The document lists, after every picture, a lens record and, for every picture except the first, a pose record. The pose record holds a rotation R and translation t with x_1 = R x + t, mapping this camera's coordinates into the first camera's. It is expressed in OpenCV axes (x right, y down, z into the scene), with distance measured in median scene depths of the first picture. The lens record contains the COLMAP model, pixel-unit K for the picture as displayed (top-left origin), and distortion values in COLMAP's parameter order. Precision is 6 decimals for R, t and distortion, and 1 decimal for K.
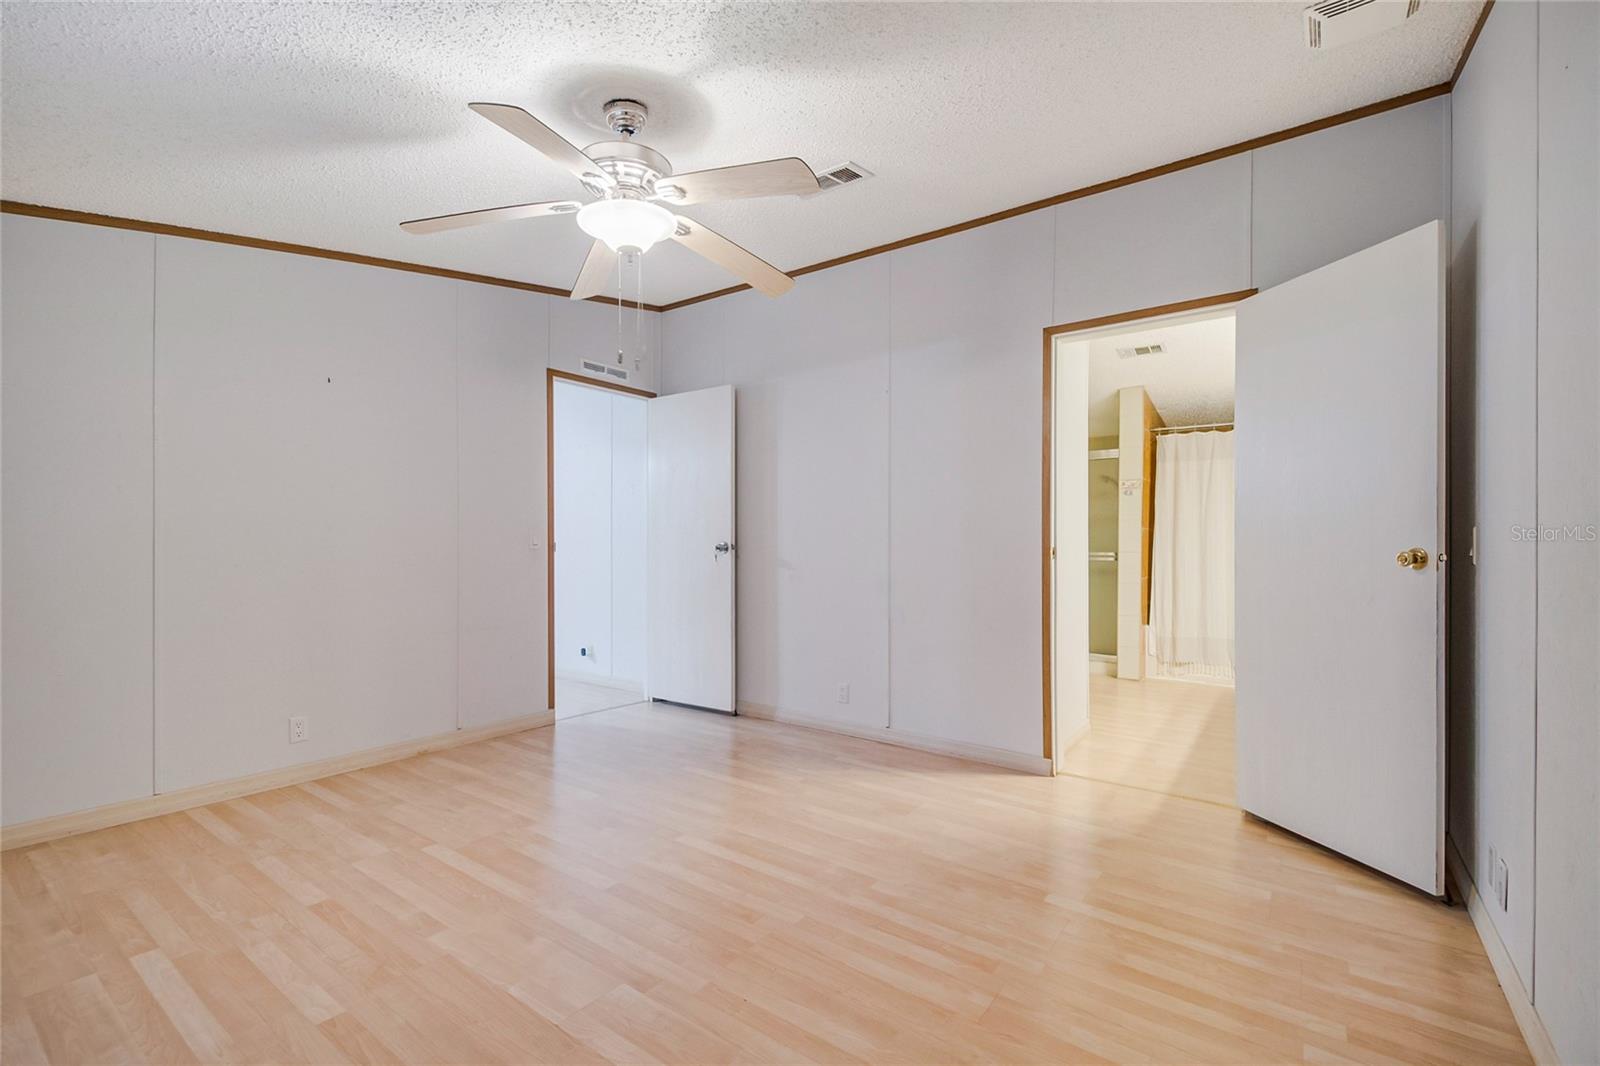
lens RADIAL K [[713.0, 0, 802.9], [0, 713.0, 535.7], [0, 0, 1]] dist [0.002010, -0.006253]
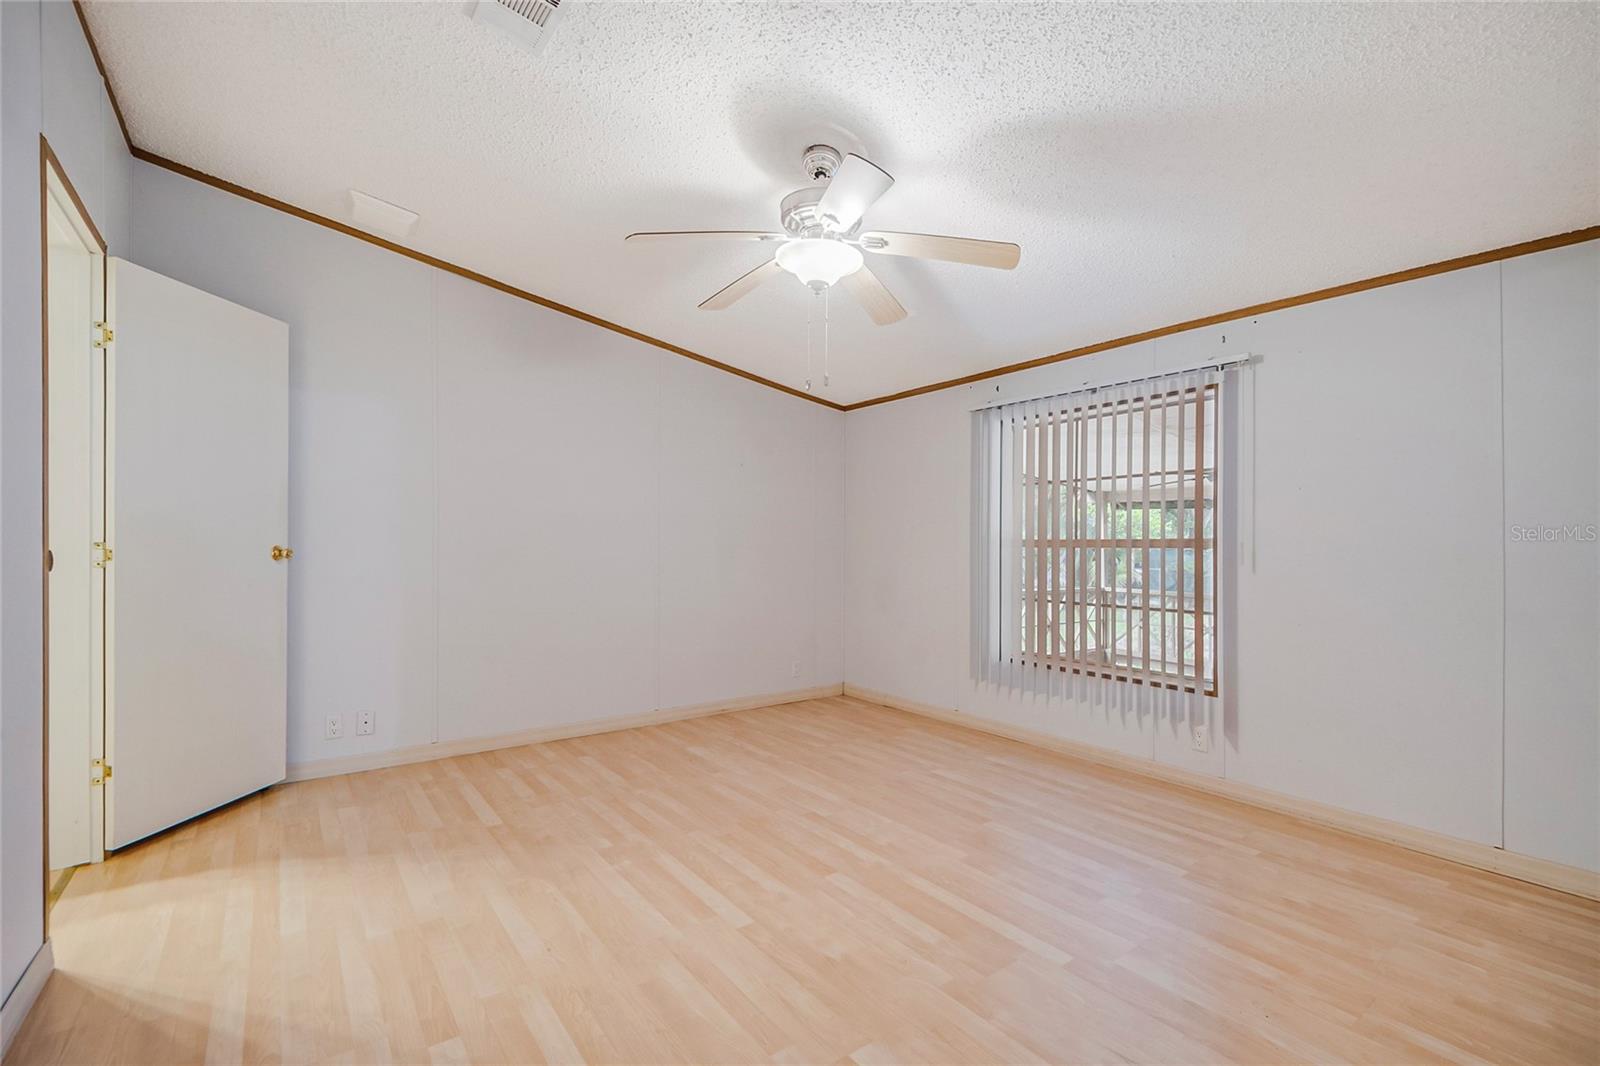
lens RADIAL K [[713.0, 0, 810.4], [0, 713.0, 544.0], [0, 0, 1]] dist [0.002010, -0.006253]
pose [[-0.956207, -0.017676, 0.292158, -0.375564], [-0.021345, 0.999728, -0.009375, 0.009731], [-0.291913, -0.015201, -0.956324, 1.412728]]
